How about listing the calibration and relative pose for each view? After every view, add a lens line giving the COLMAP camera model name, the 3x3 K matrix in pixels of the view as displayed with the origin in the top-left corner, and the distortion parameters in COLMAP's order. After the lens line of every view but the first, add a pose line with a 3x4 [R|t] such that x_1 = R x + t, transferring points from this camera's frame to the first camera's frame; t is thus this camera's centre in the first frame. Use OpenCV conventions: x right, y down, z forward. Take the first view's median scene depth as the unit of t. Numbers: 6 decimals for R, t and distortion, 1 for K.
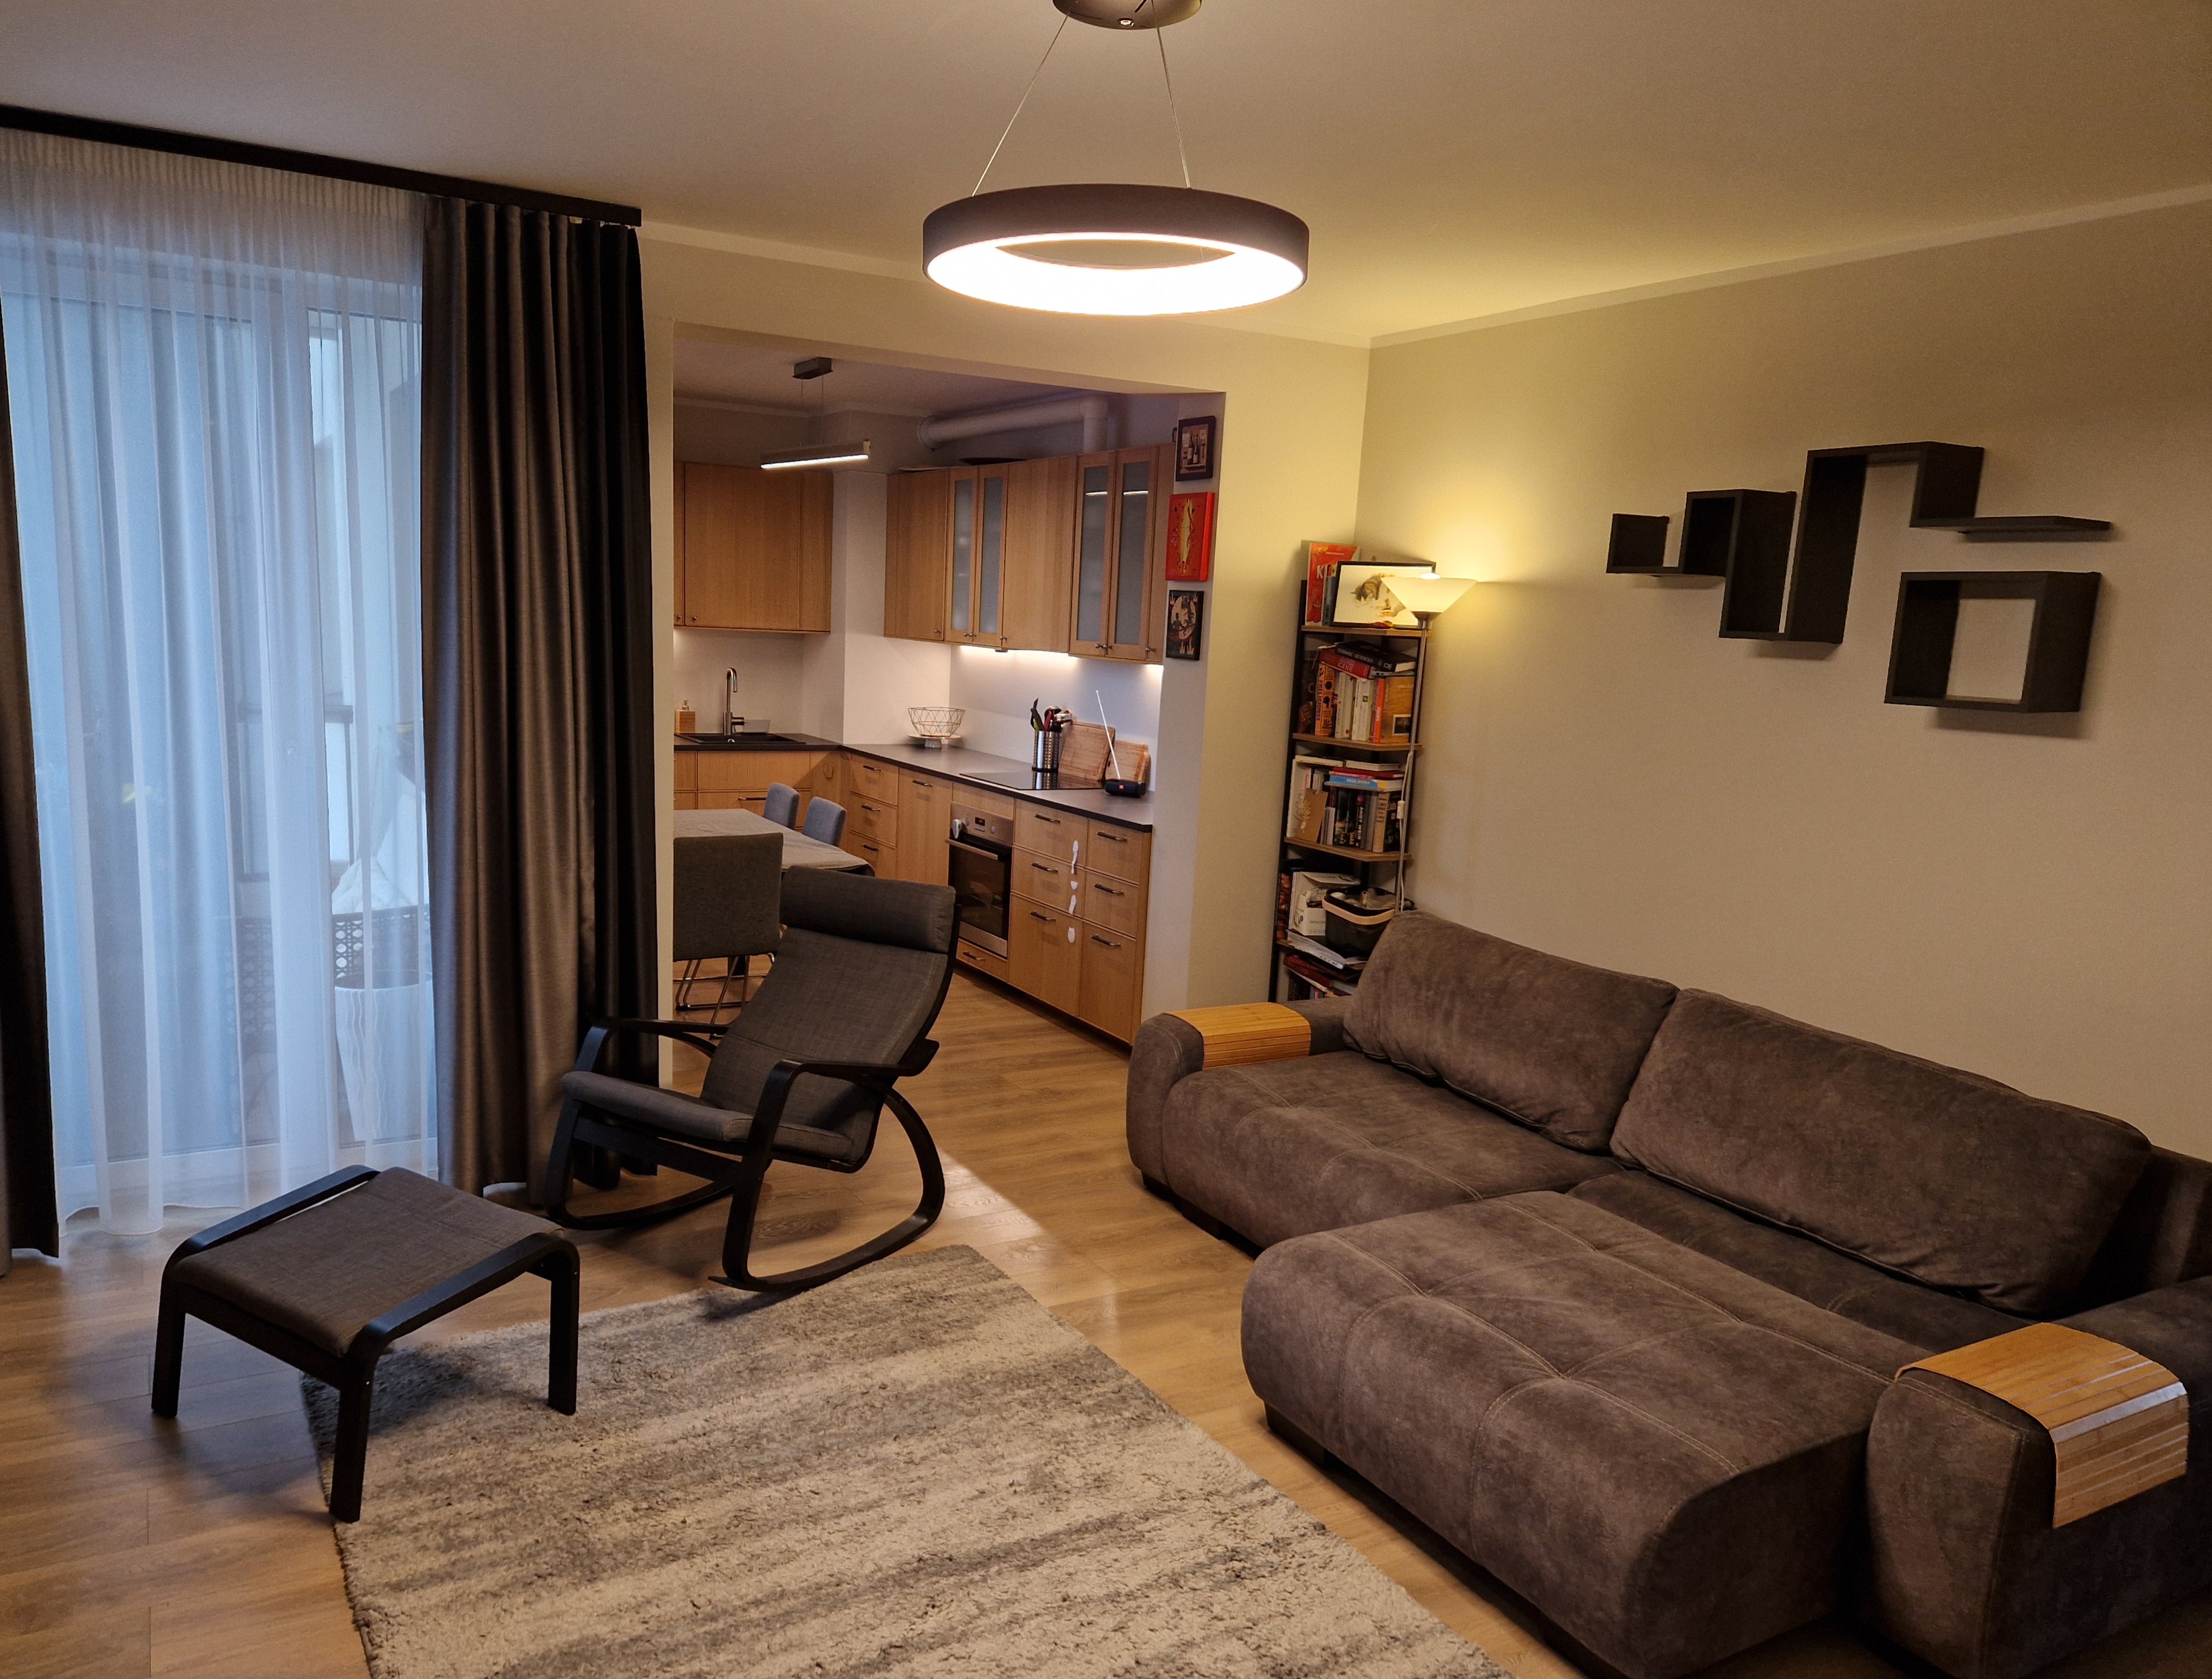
lens RADIAL K [[1406.8, 0, 1106.0], [0, 1406.8, 839.5], [0, 0, 1]] dist [0.001501, 0.000052]
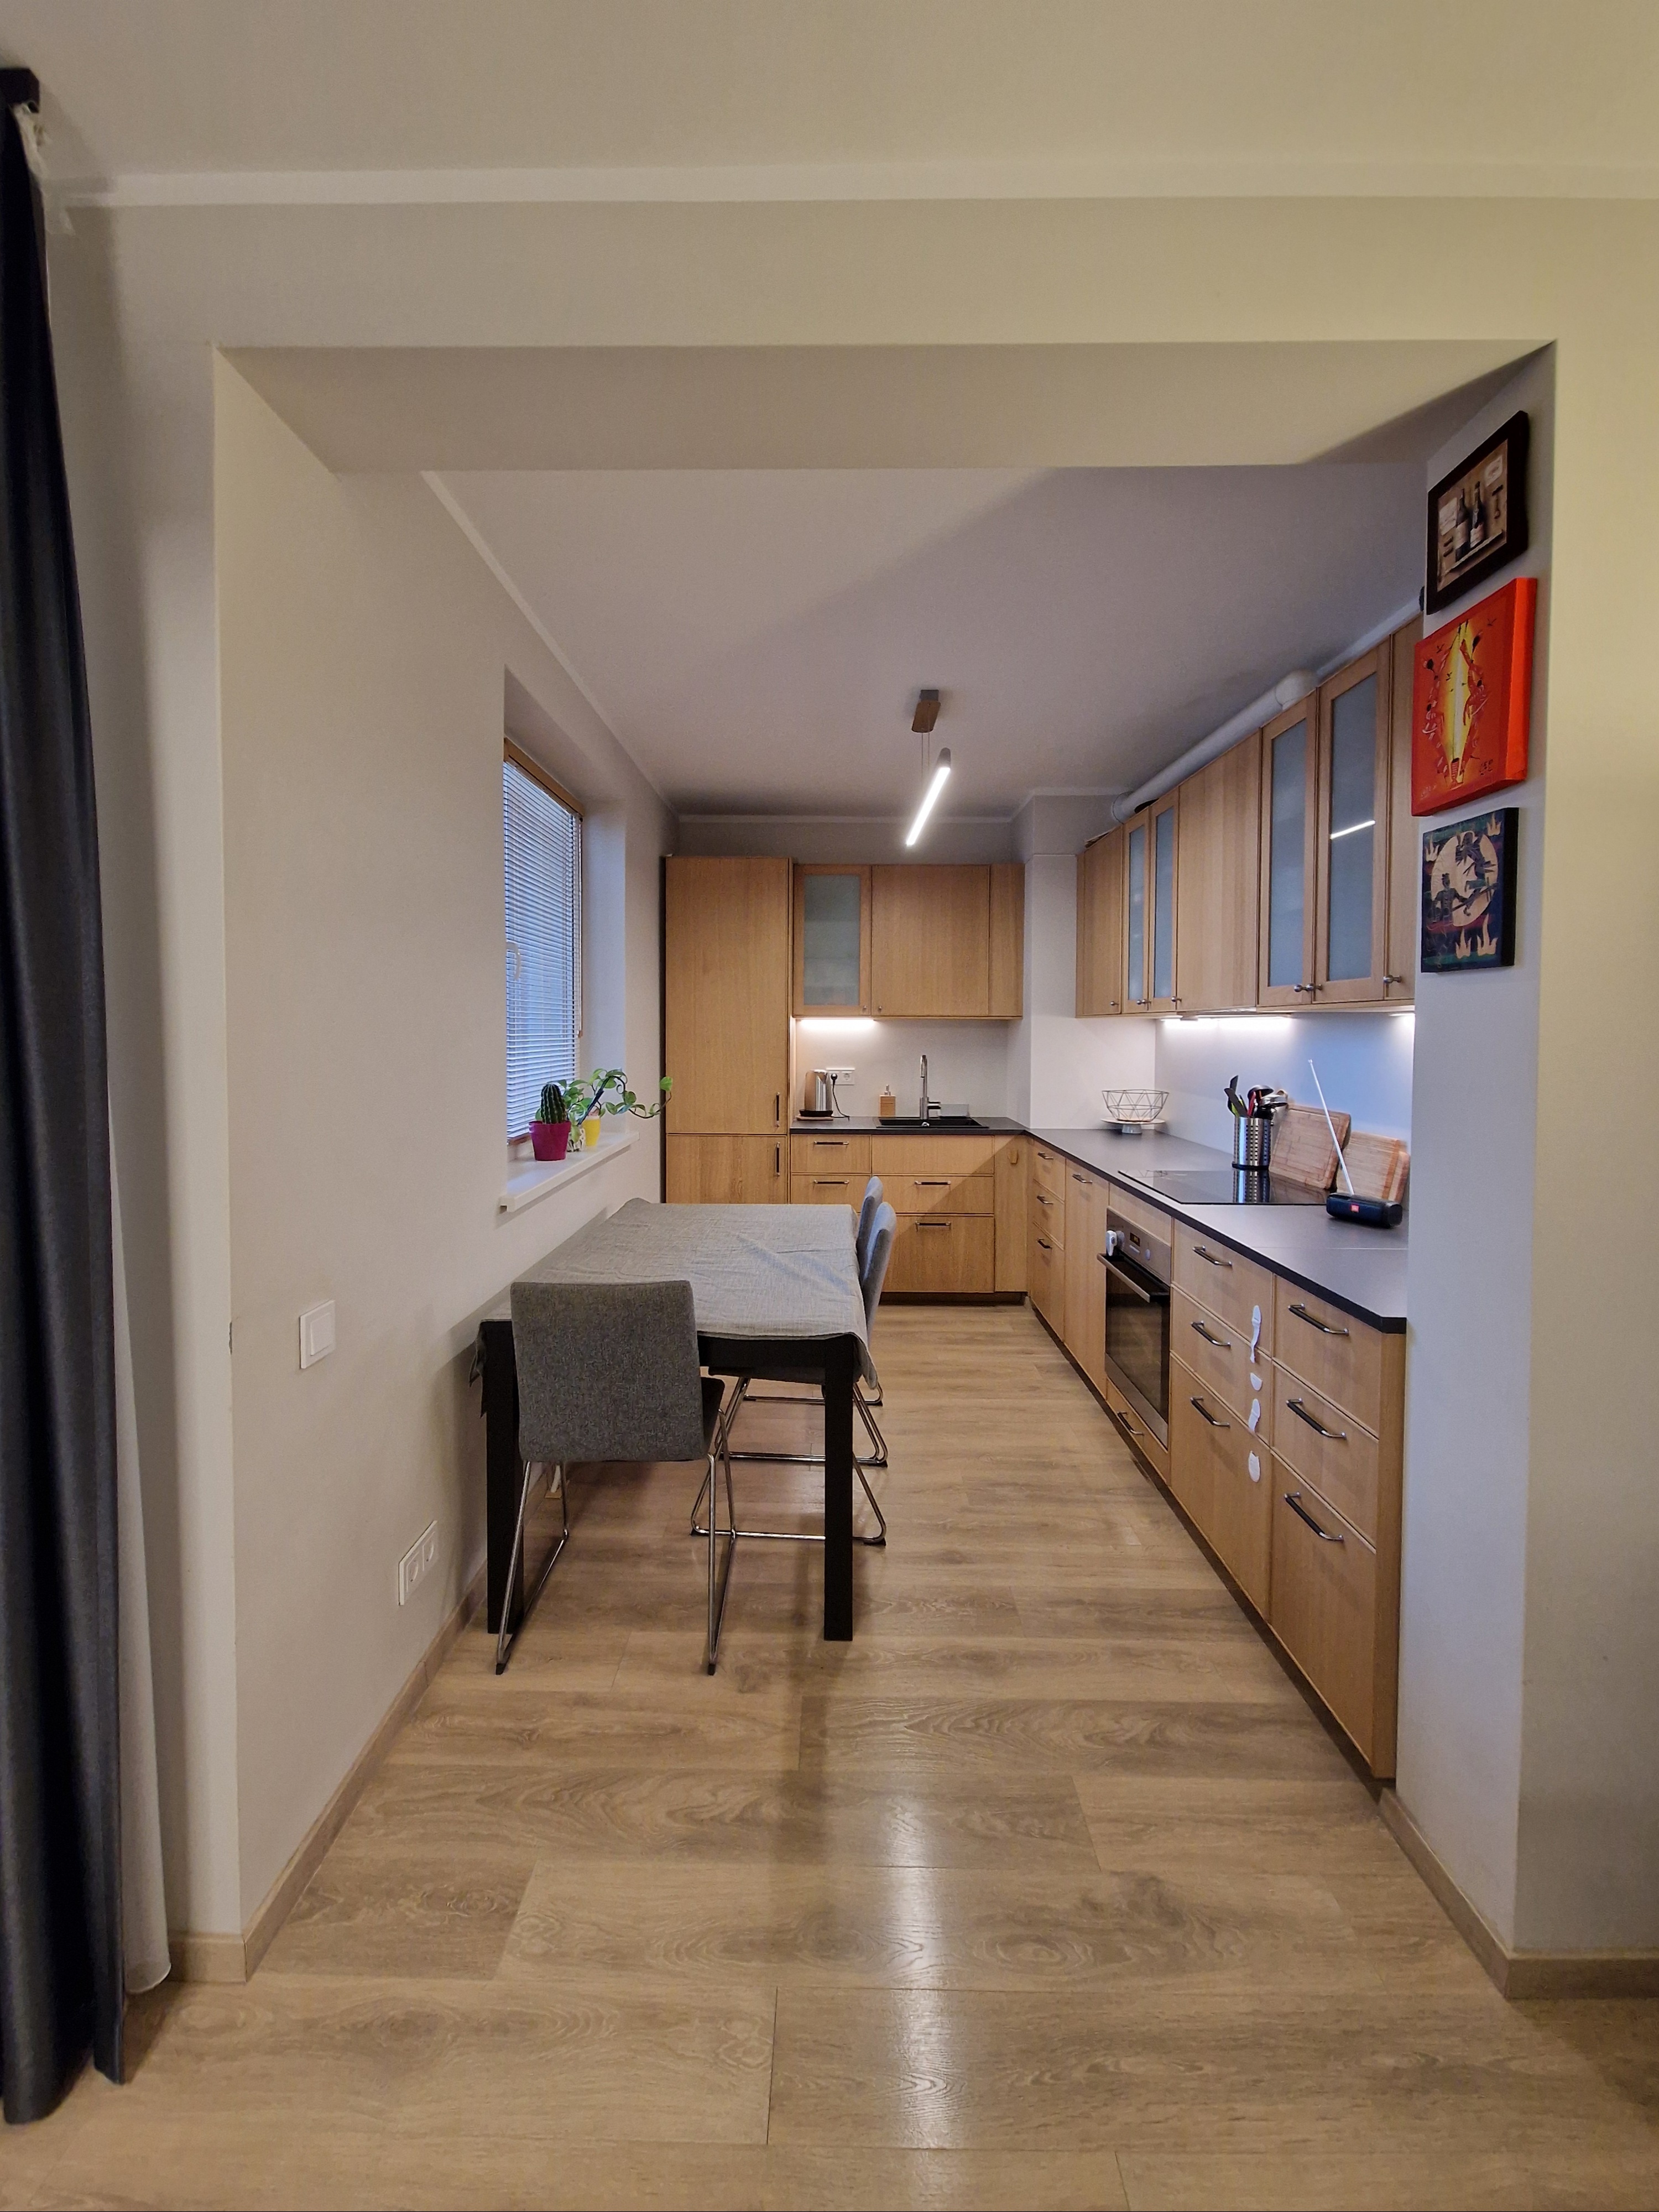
lens RADIAL K [[835.7, 0, 814.0], [0, 835.7, 1054.7], [0, 0, 1]] dist [-0.000700, -0.000231]
pose [[0.818856, -0.037642, -0.572764, 0.028401], [-0.044513, 0.990678, -0.128745, -0.045058], [0.572271, 0.130920, 0.809547, 0.530012]]
